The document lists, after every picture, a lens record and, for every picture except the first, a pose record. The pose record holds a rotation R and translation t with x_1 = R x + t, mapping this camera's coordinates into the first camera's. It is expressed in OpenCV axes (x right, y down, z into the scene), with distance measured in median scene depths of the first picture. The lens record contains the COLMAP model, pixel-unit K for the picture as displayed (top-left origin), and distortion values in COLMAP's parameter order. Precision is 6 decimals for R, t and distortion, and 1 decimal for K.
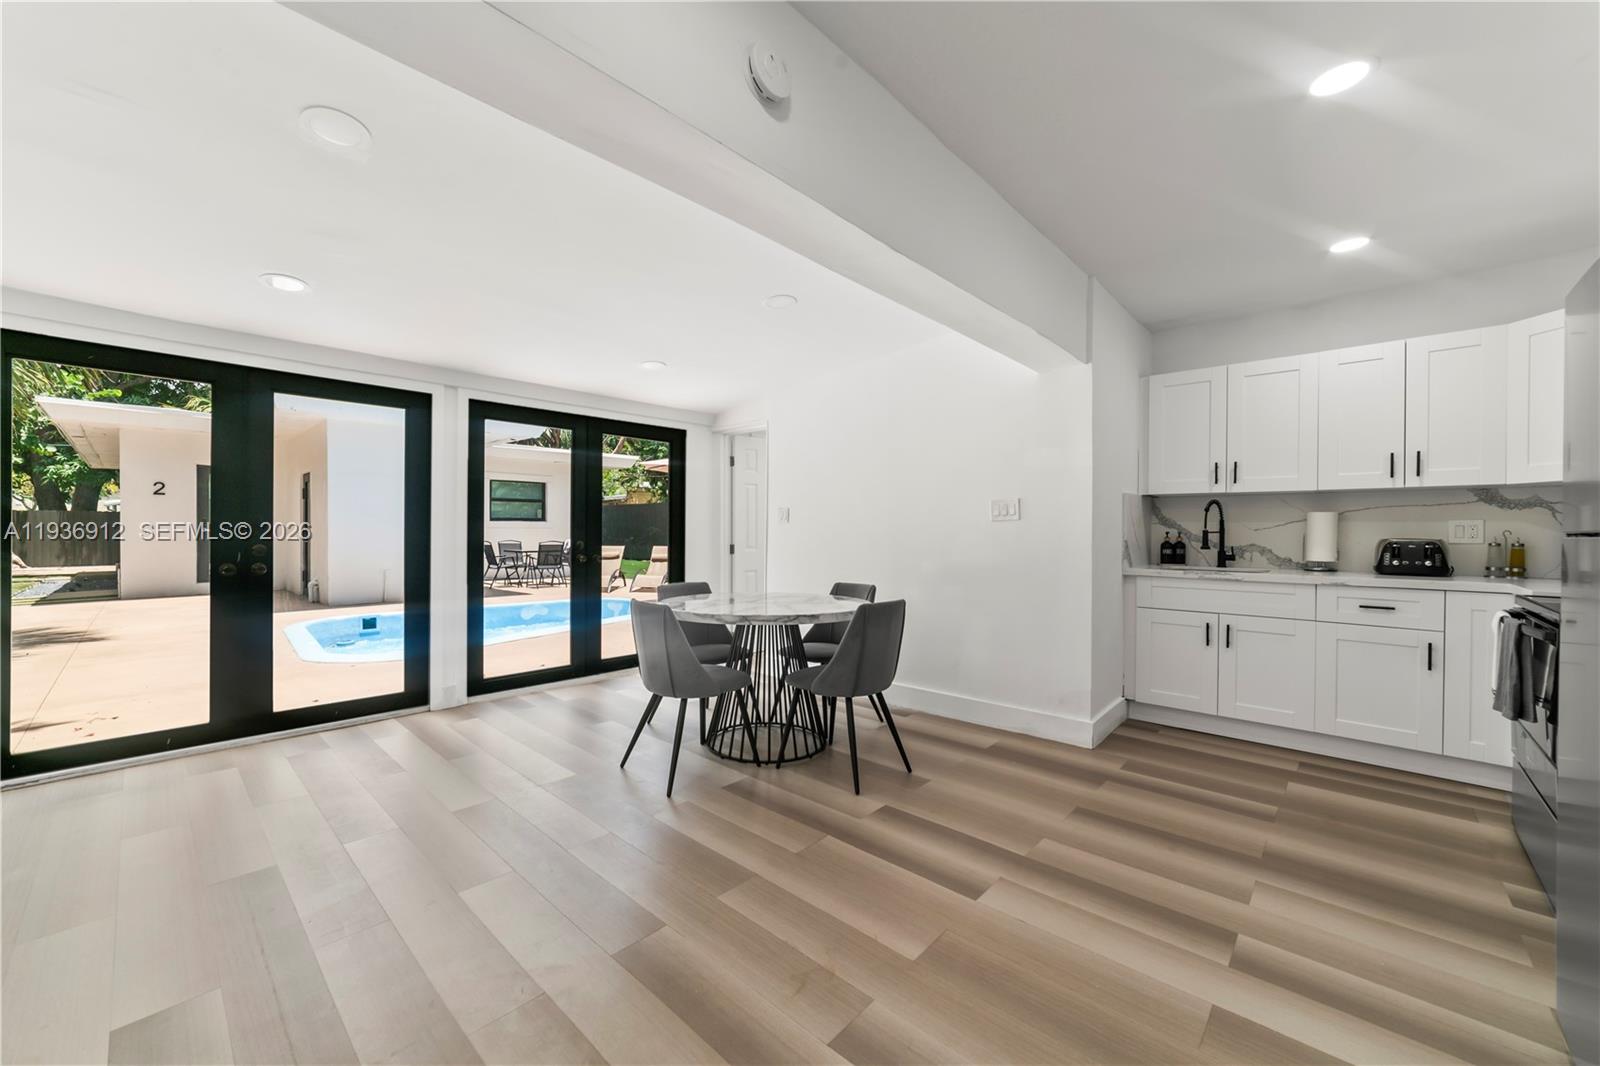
lens RADIAL K [[611.4, 0, 789.9], [0, 611.4, 543.1], [0, 0, 1]] dist [-0.000605, 0.000193]
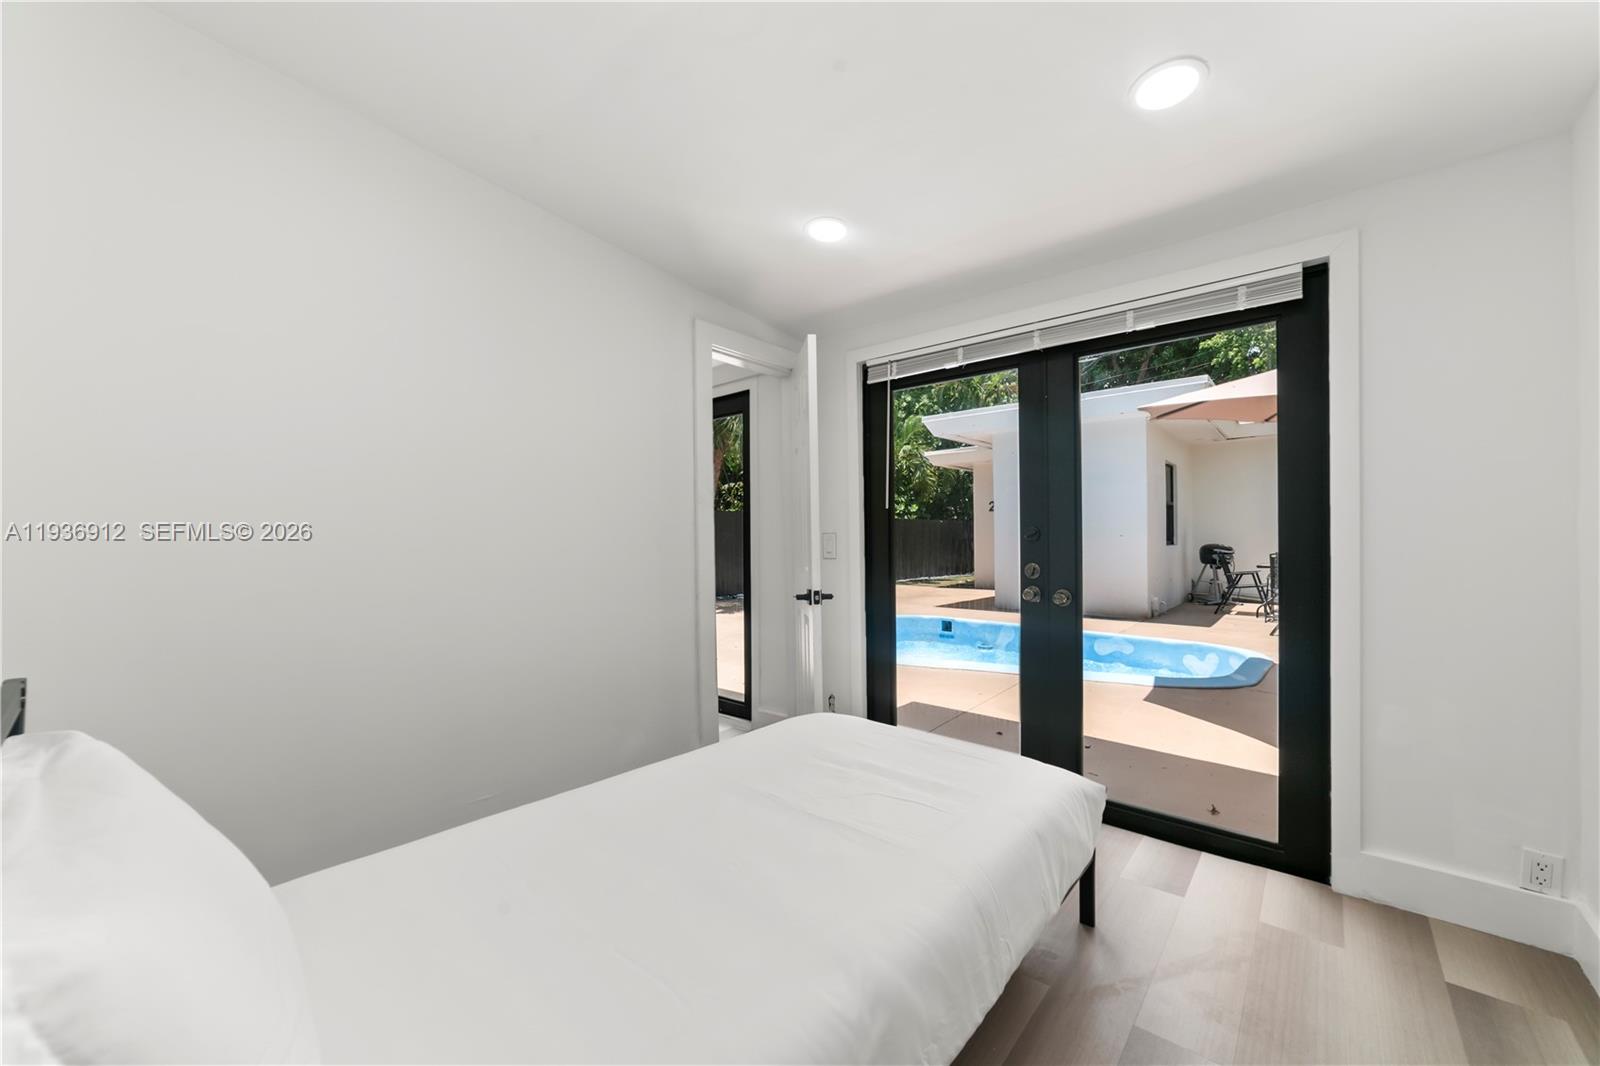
lens RADIAL K [[611.4, 0, 789.7], [0, 611.4, 544.1], [0, 0, 1]] dist [-0.000605, 0.000193]
pose [[0.028997, -0.009761, -0.999532, 0.293592], [-0.015170, 0.999833, -0.010204, 0.012994], [0.999464, 0.015459, 0.028844, 0.714221]]
